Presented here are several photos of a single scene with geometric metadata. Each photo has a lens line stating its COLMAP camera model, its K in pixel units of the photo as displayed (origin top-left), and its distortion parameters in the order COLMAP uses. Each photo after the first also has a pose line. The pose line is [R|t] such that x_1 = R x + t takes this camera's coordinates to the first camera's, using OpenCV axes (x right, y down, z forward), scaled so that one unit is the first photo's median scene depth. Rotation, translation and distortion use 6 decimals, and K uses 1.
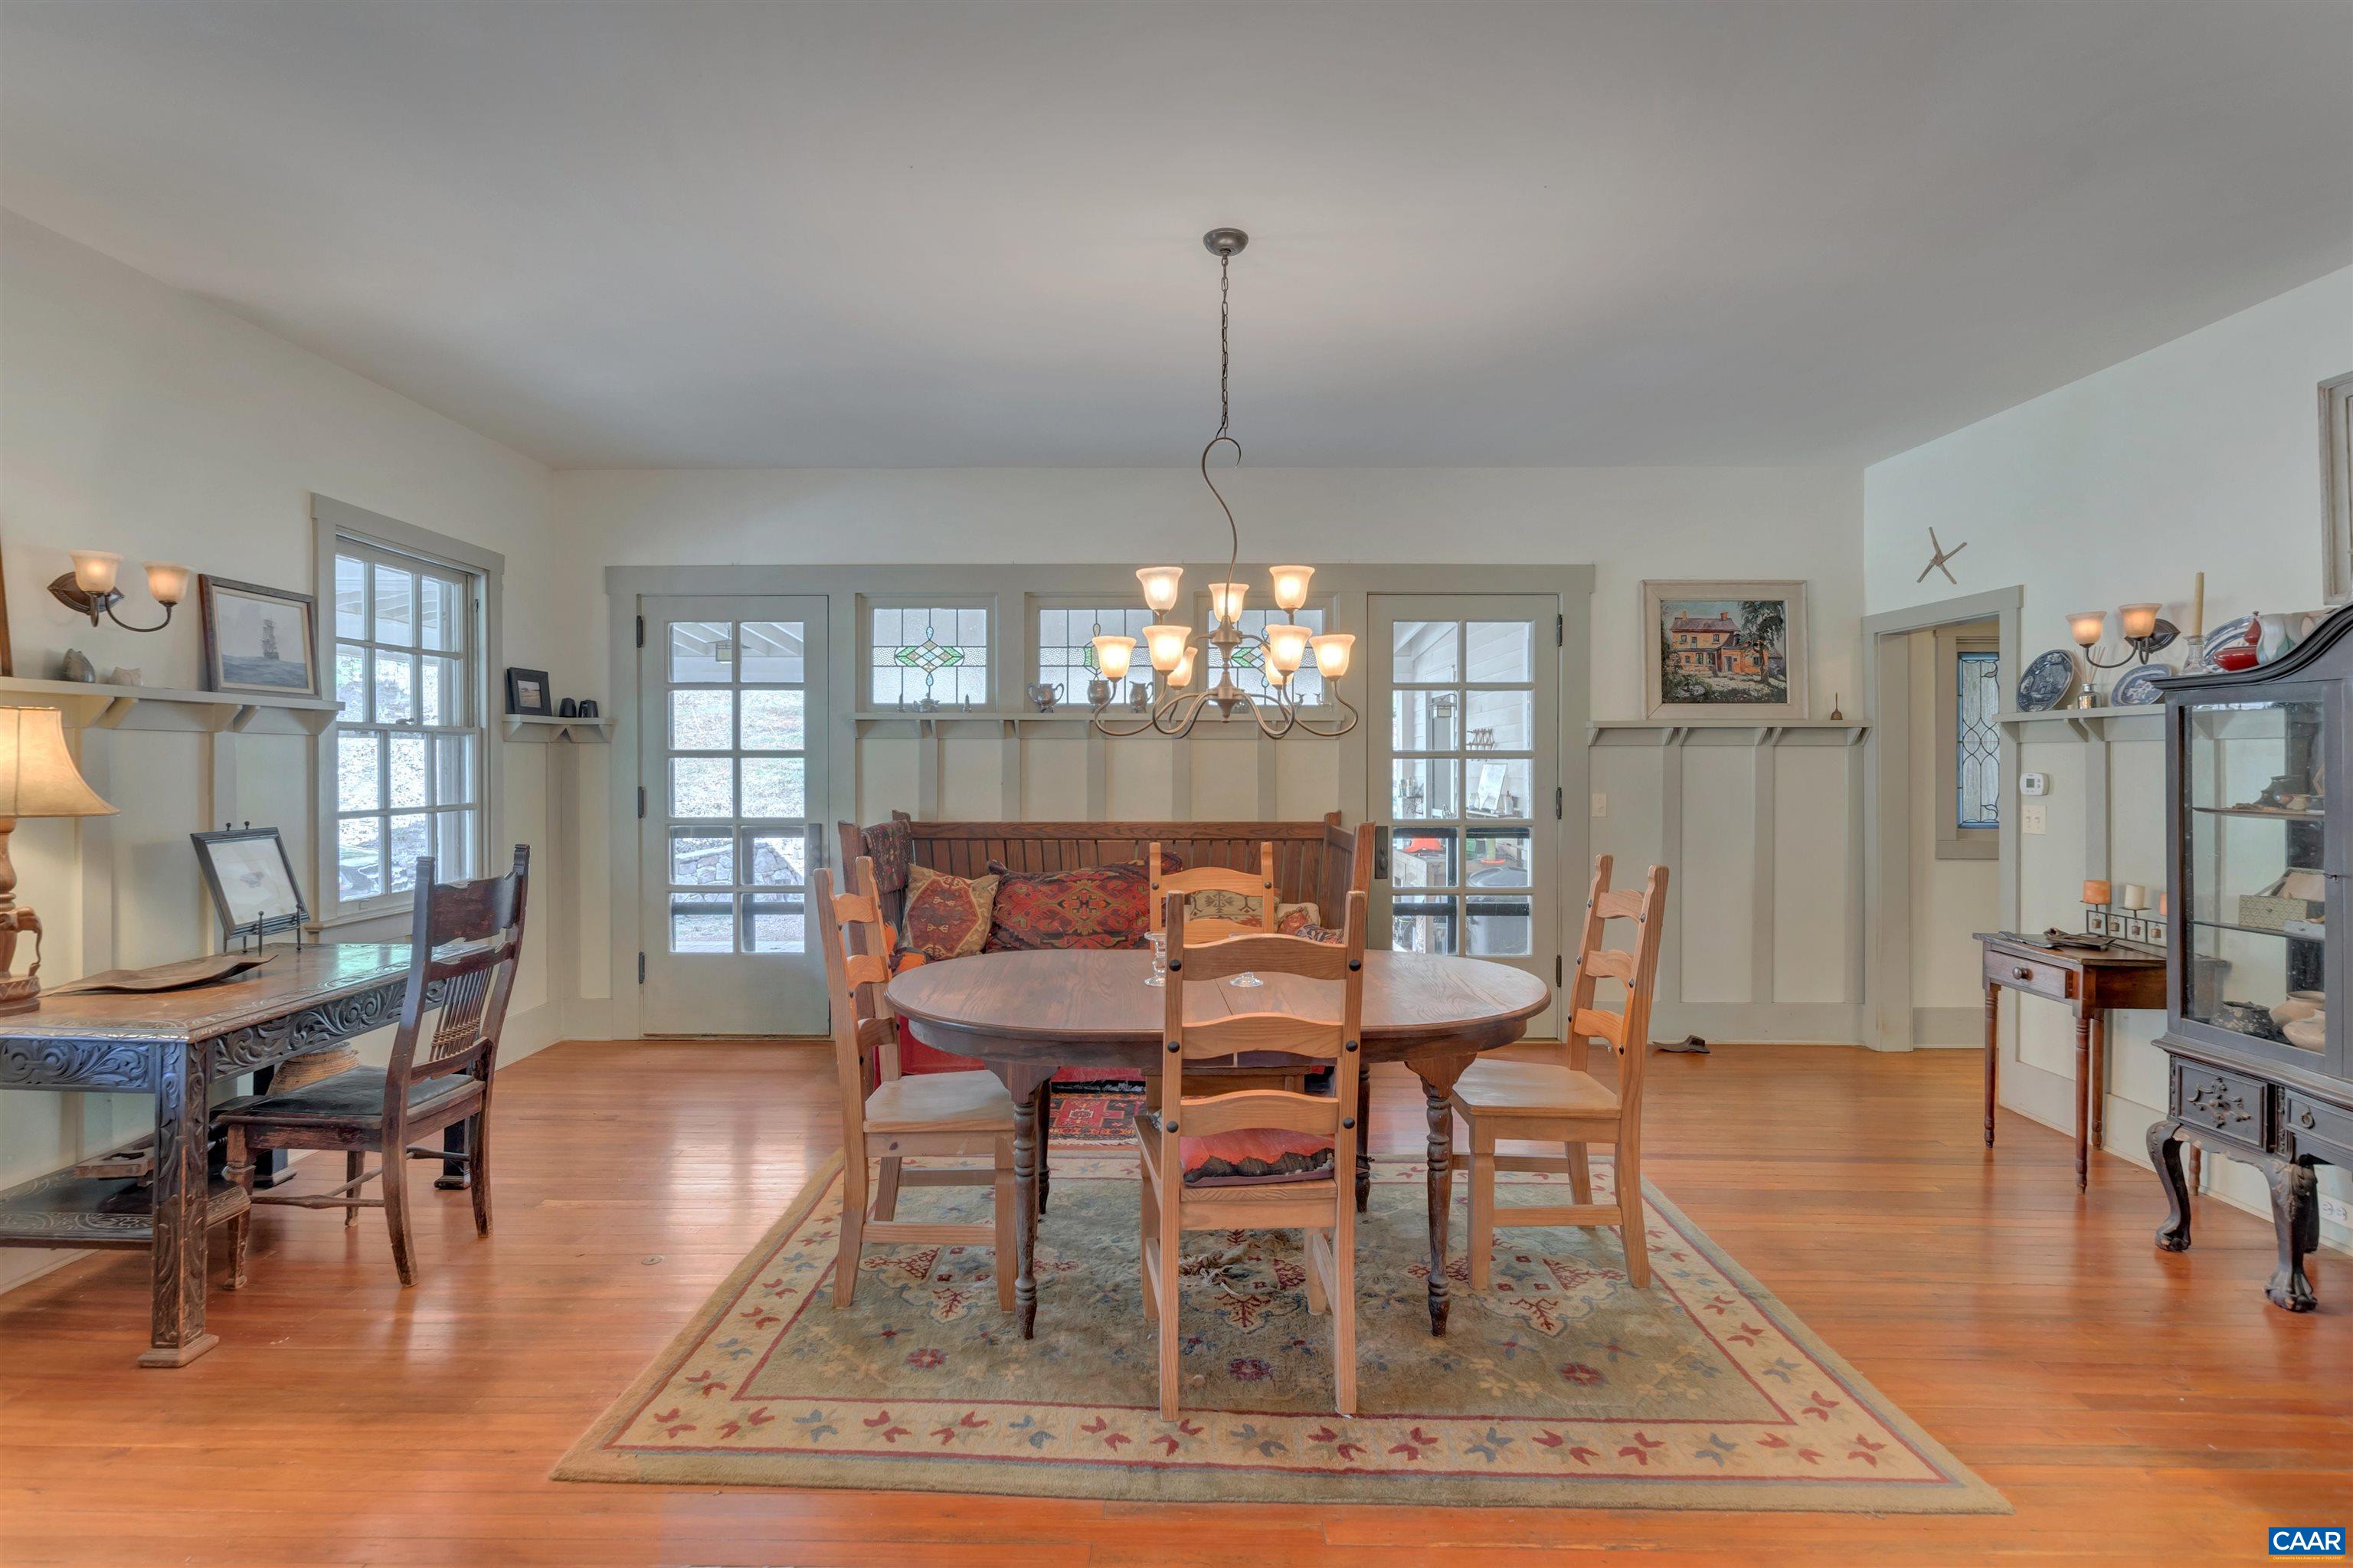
lens RADIAL K [[1105.5, 0, 1168.5], [0, 1105.5, 787.4], [0, 0, 1]] dist [-0.002469, -0.001180]
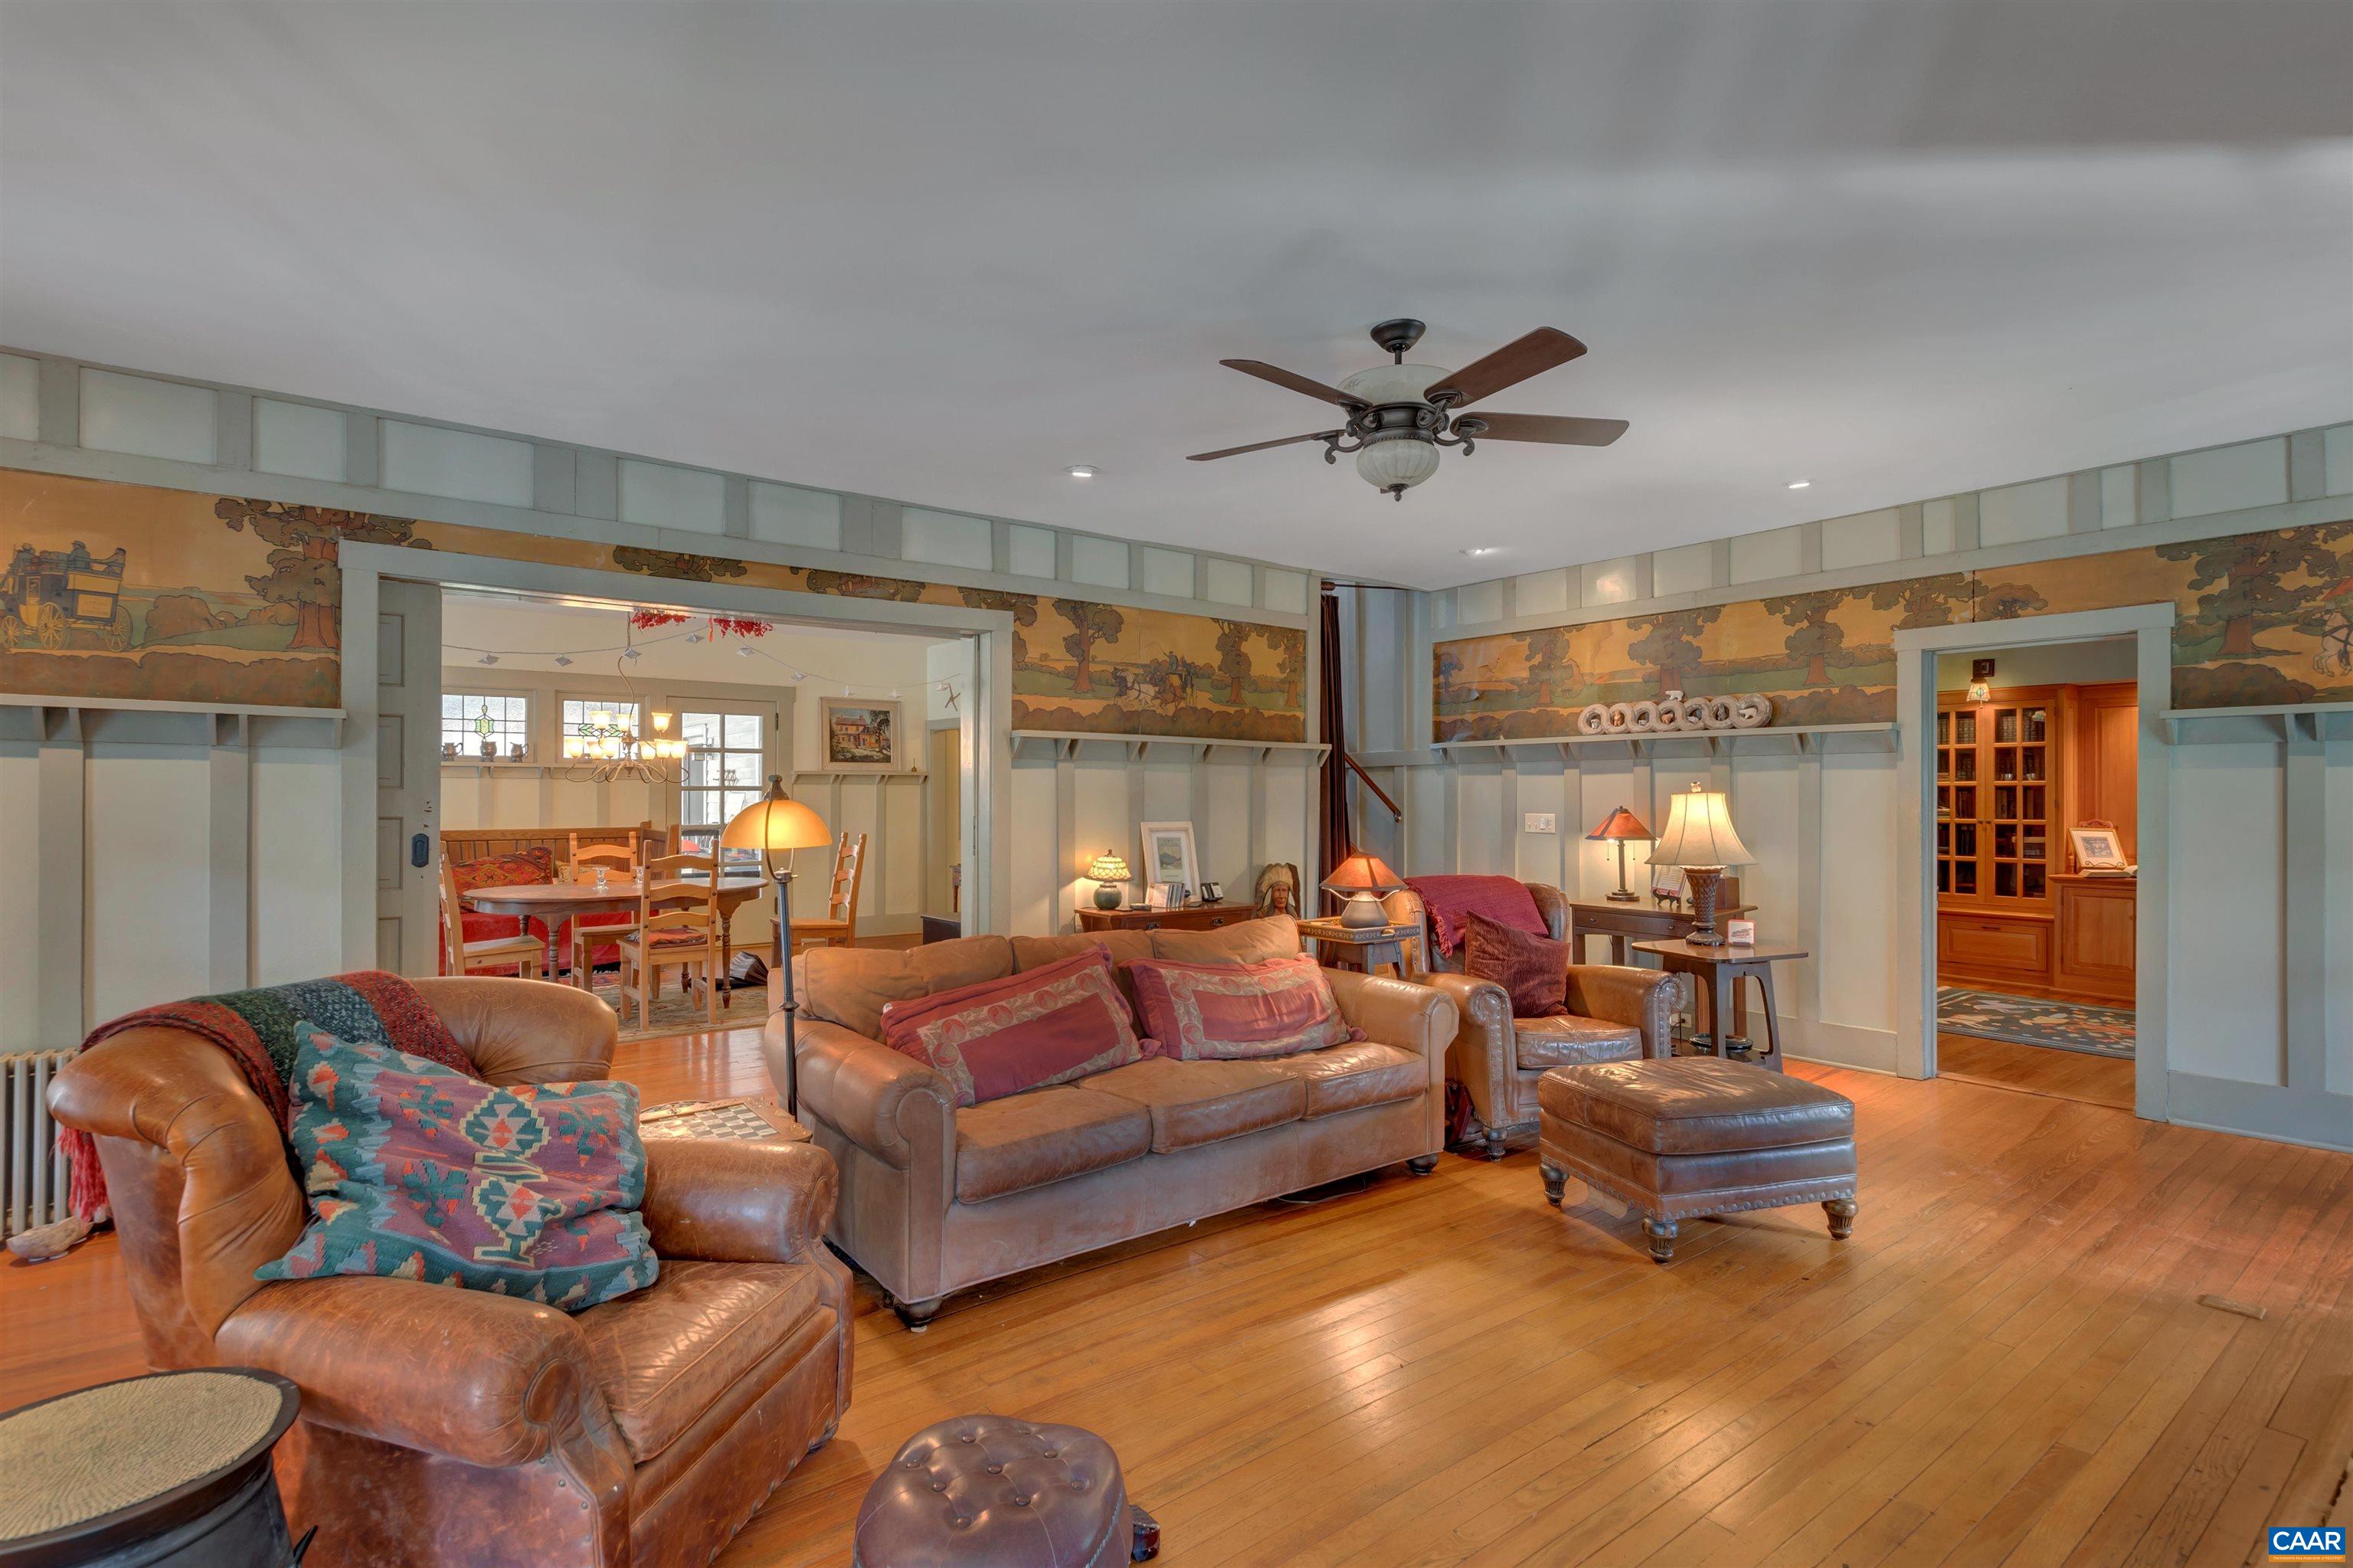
lens RADIAL K [[1105.5, 0, 1168.5], [0, 1105.5, 787.4], [0, 0, 1]] dist [-0.002469, -0.001180]
pose [[0.773775, 0.001500, 0.633459, -0.312817], [0.008294, 0.999887, -0.012498, -0.002735], [-0.633406, 0.014925, 0.773676, -0.850755]]
